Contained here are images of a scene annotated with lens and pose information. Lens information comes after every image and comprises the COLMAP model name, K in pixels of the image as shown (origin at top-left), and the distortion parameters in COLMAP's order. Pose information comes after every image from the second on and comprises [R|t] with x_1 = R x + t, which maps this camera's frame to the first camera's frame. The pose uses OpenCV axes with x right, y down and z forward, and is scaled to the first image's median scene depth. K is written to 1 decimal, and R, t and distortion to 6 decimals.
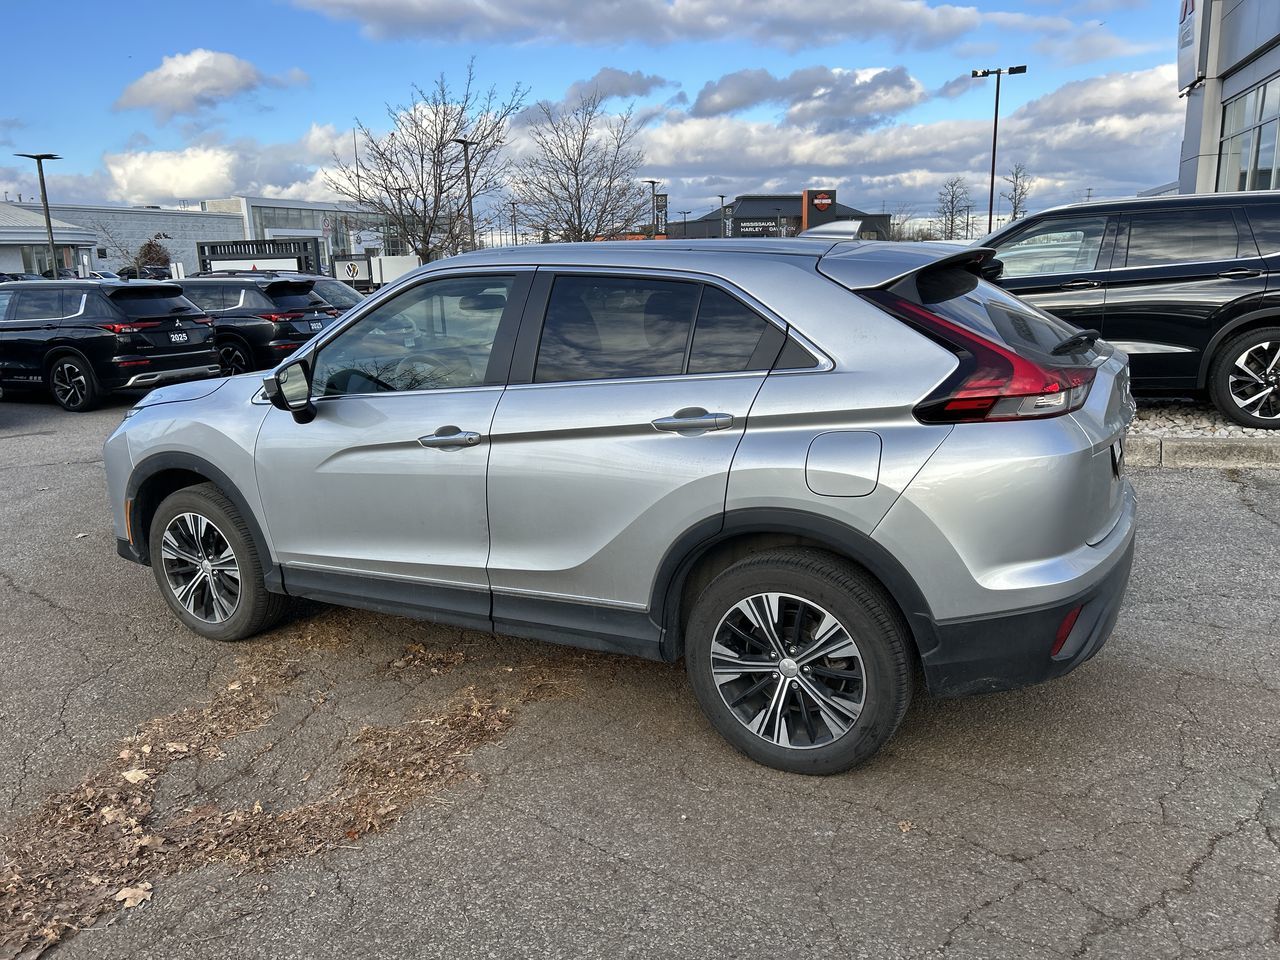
lens RADIAL K [[953.6, 0, 637.4], [0, 953.6, 473.4], [0, 0, 1]] dist [0.059412, -0.062253]
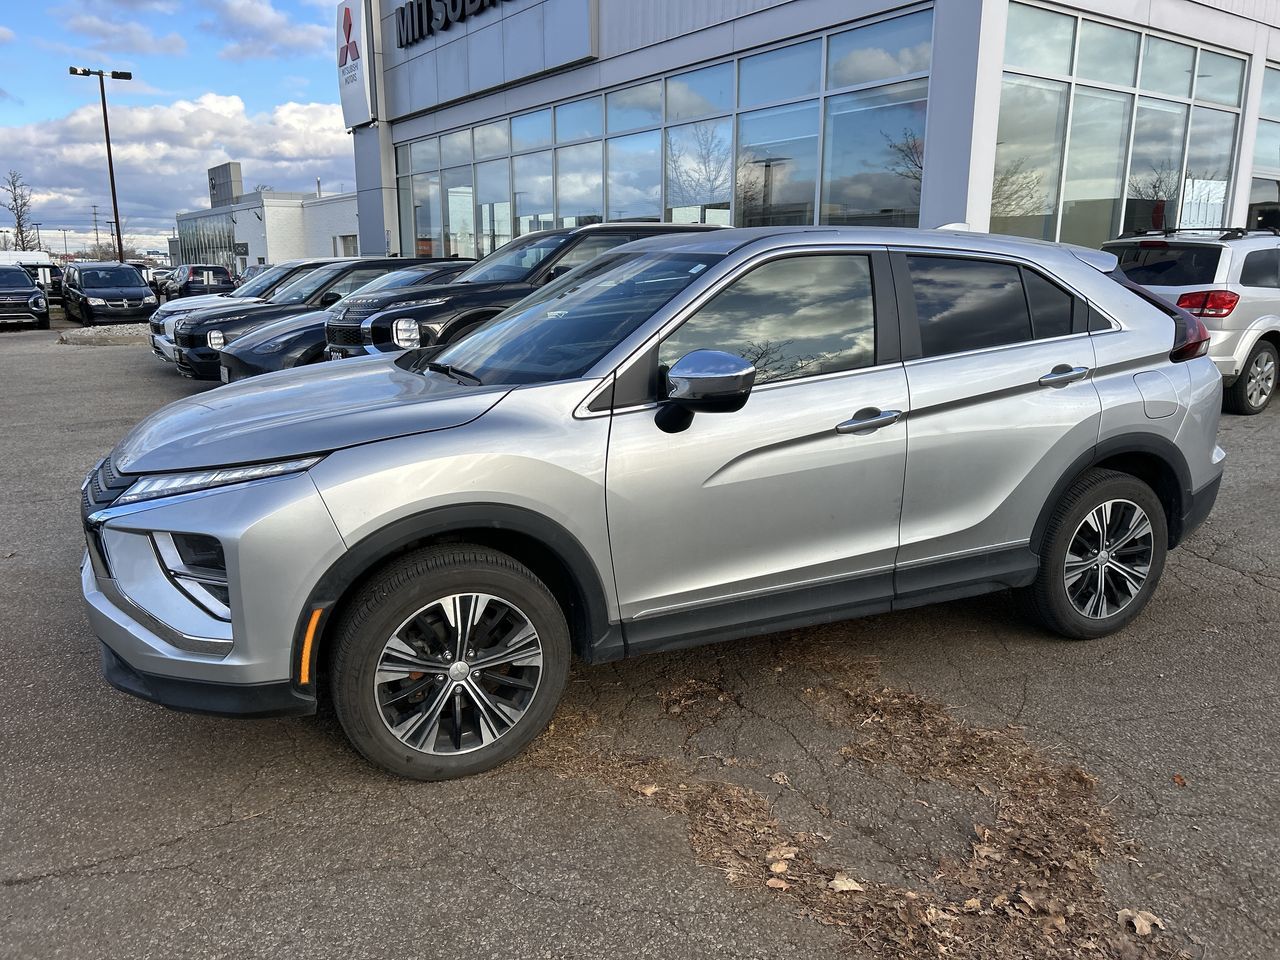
lens RADIAL K [[953.6, 0, 631.2], [0, 953.6, 477.8], [0, 0, 1]] dist [0.059412, -0.062253]
pose [[0.600666, -0.140142, 0.787122, -1.117224], [0.153396, 0.986428, 0.058567, -0.073648], [-0.784646, 0.085562, 0.614011, 0.604479]]
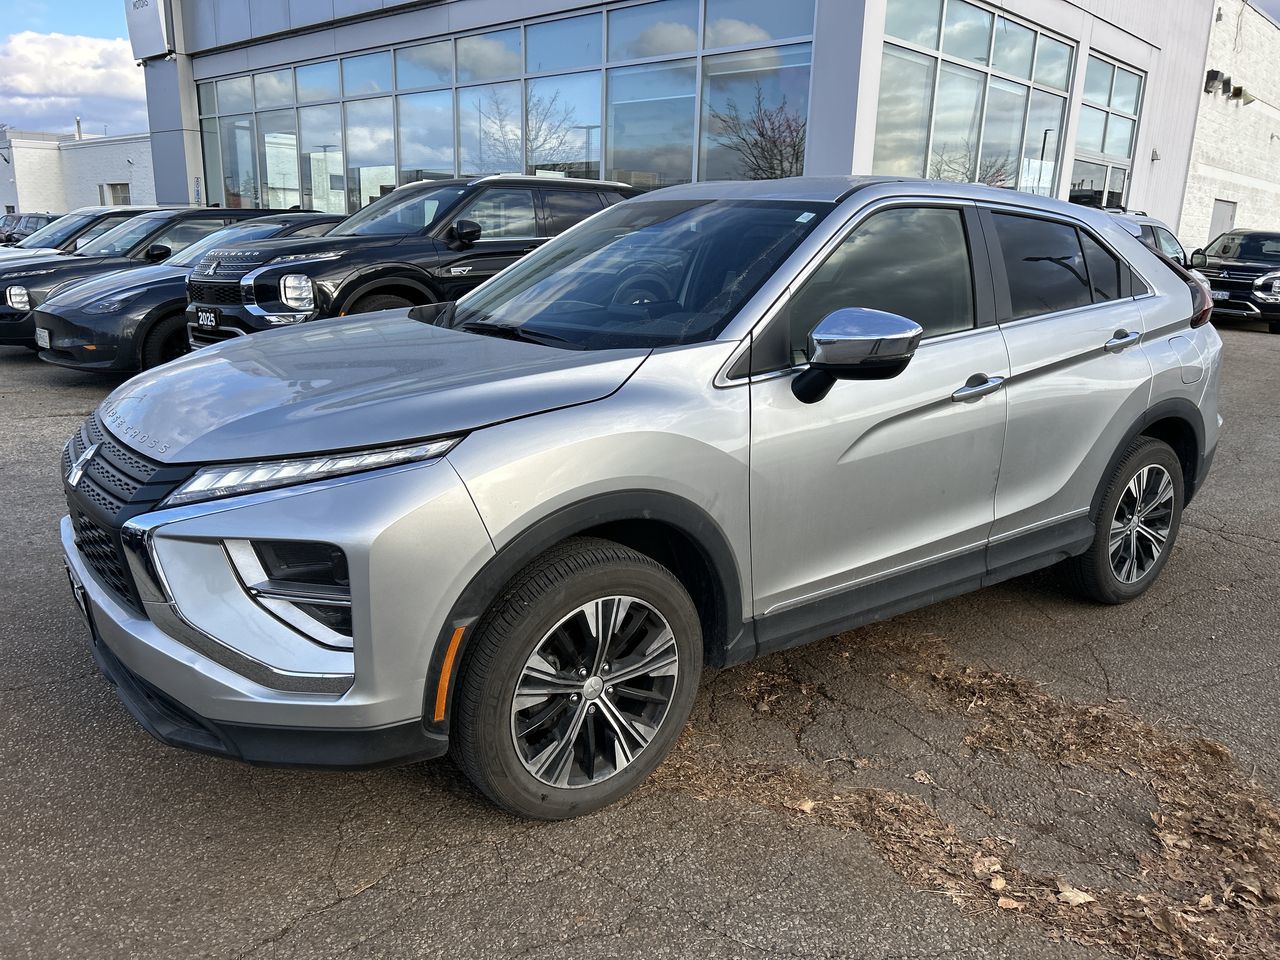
lens RADIAL K [[953.6, 0, 640.5], [0, 953.6, 482.1], [0, 0, 1]] dist [0.059412, -0.062253]
pose [[0.420485, -0.183585, 0.888532, -1.158936], [0.156522, 0.979310, 0.128270, -0.116252], [-0.893696, 0.085139, 0.440520, 0.899289]]
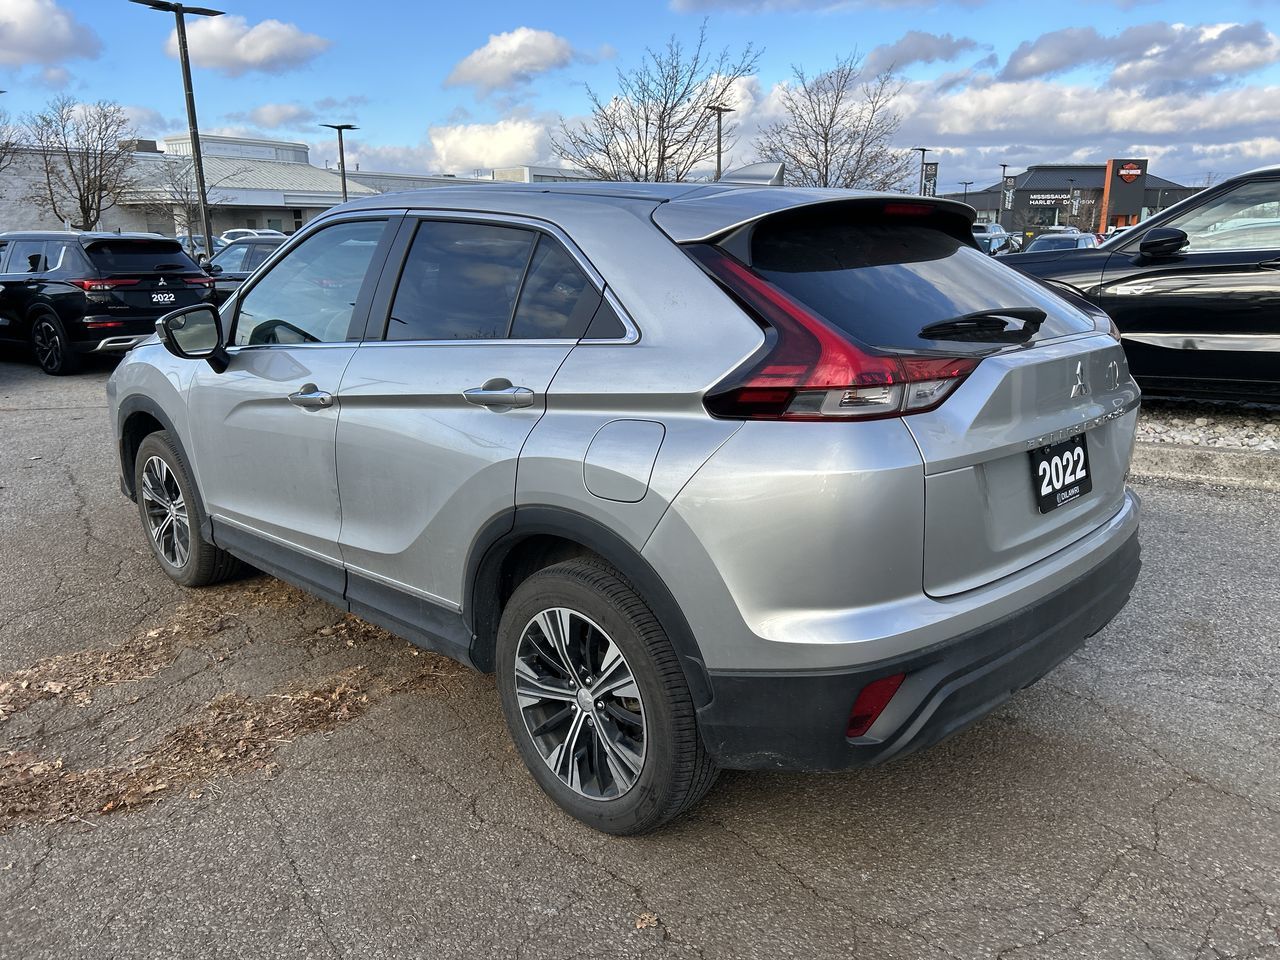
lens RADIAL K [[953.6, 0, 646.8], [0, 953.6, 477.0], [0, 0, 1]] dist [0.059412, -0.062253]
pose [[0.964136, 0.086994, -0.250747, 0.353616], [-0.079152, 0.996010, 0.041214, -0.024432], [0.253332, -0.019889, 0.967175, 0.189888]]
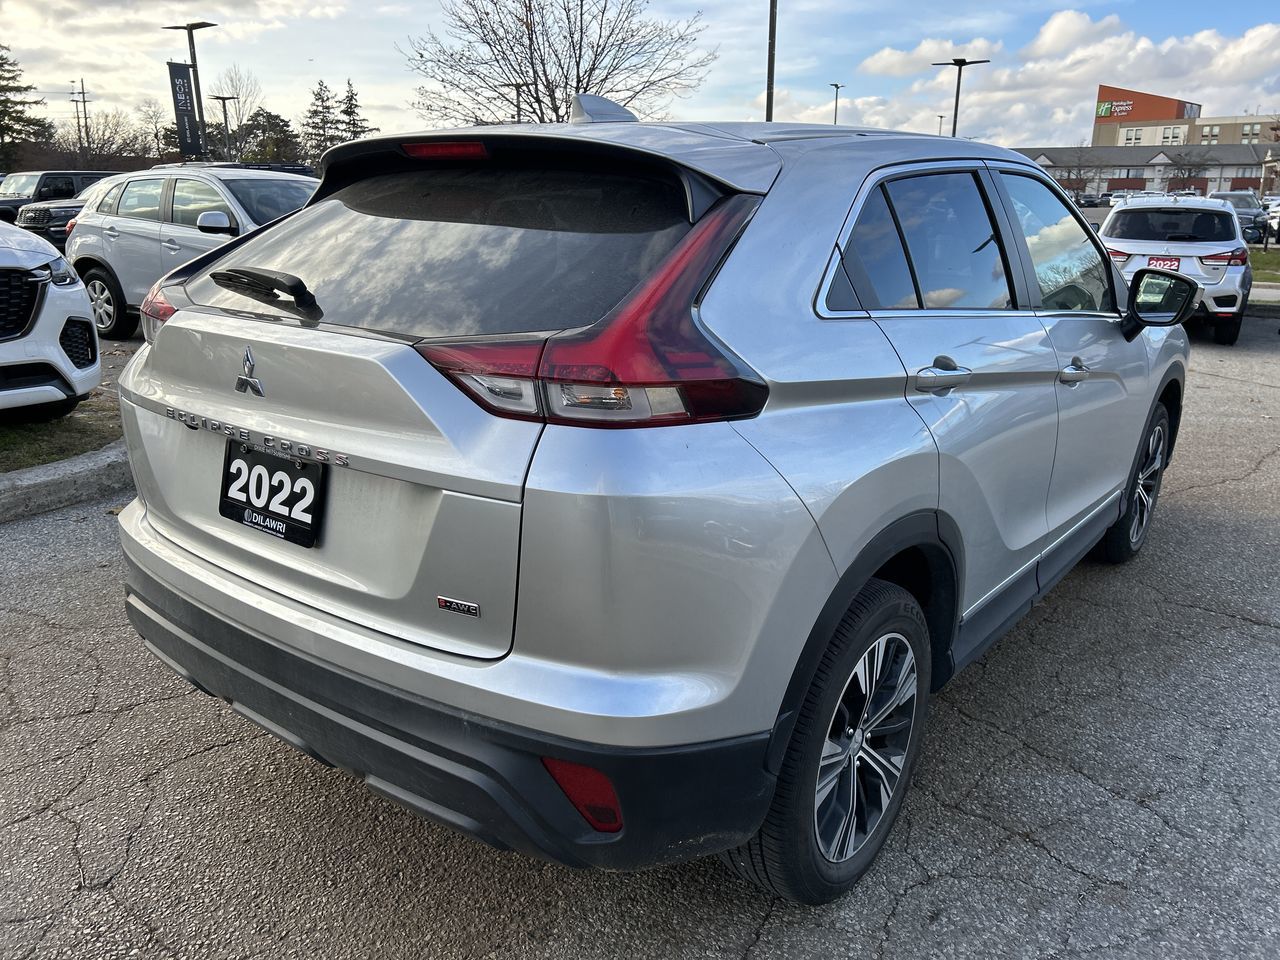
lens RADIAL K [[953.6, 0, 643.3], [0, 953.6, 487.8], [0, 0, 1]] dist [0.059412, -0.062253]
pose [[-0.166610, 0.304921, -0.937691, 0.940263], [-0.215092, 0.916841, 0.336358, -0.251955], [0.962277, 0.257731, -0.087169, 1.194075]]
